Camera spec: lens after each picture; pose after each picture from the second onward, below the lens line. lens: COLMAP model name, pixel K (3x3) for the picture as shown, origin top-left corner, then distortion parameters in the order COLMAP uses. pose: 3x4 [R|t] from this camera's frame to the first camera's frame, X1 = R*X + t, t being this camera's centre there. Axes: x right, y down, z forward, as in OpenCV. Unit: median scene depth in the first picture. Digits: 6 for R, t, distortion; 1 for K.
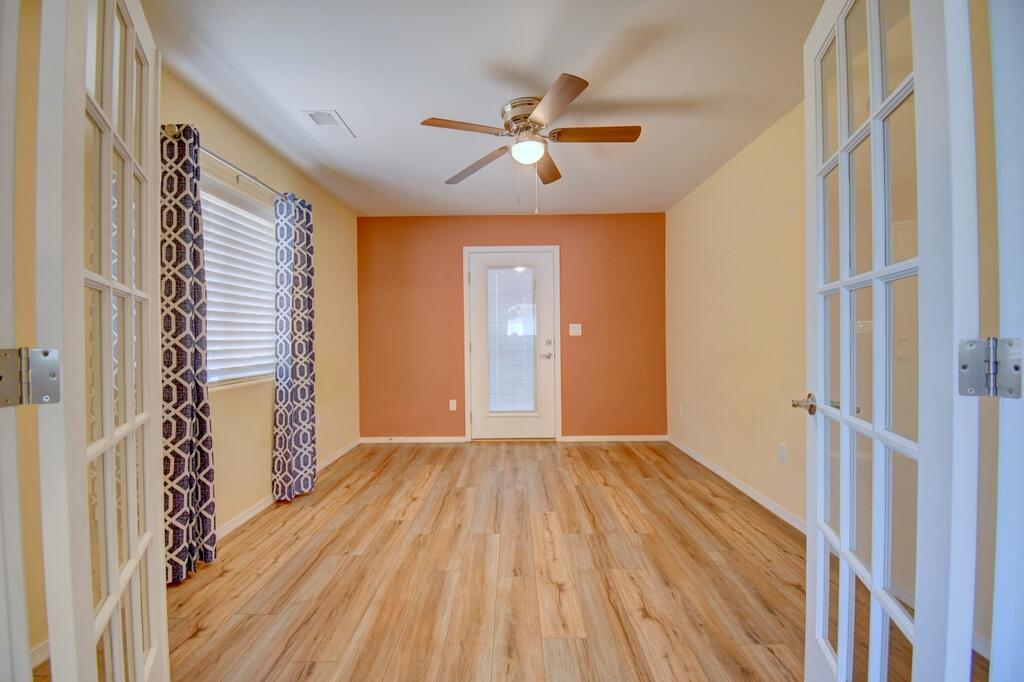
lens RADIAL K [[455.8, 0, 512.0], [0, 455.8, 341.0], [0, 0, 1]] dist [-0.004233, -0.000983]
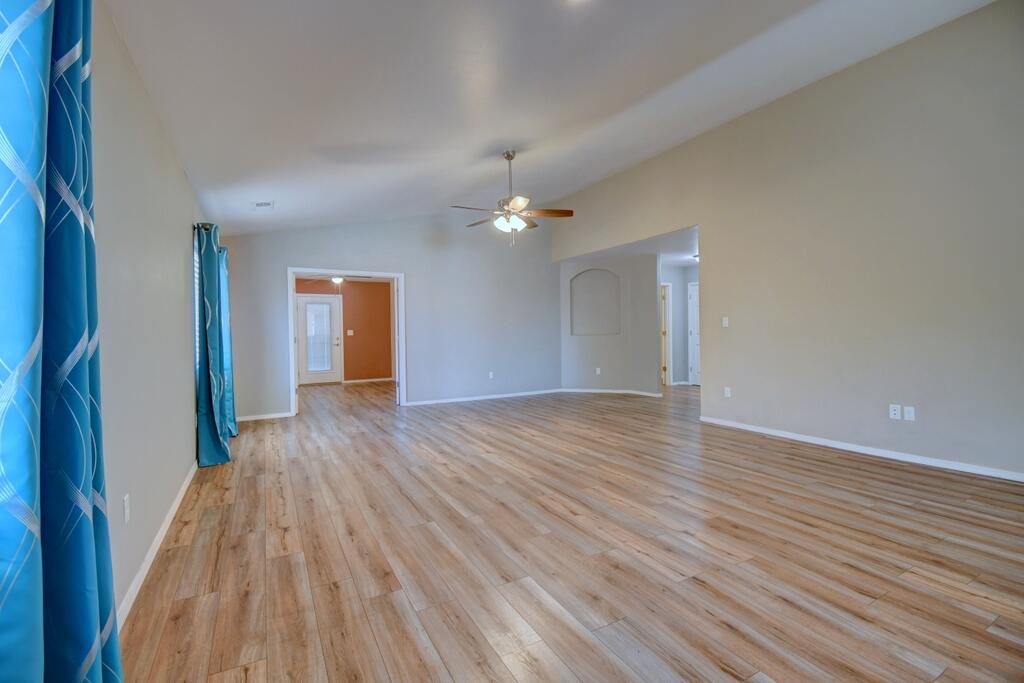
lens RADIAL K [[455.8, 0, 512.0], [0, 455.8, 341.5], [0, 0, 1]] dist [-0.004233, -0.000983]
pose [[0.883153, -0.012707, 0.468913, -0.036489], [0.003259, 0.999775, 0.020956, -0.004498], [-0.469074, -0.016979, 0.882996, -0.235151]]
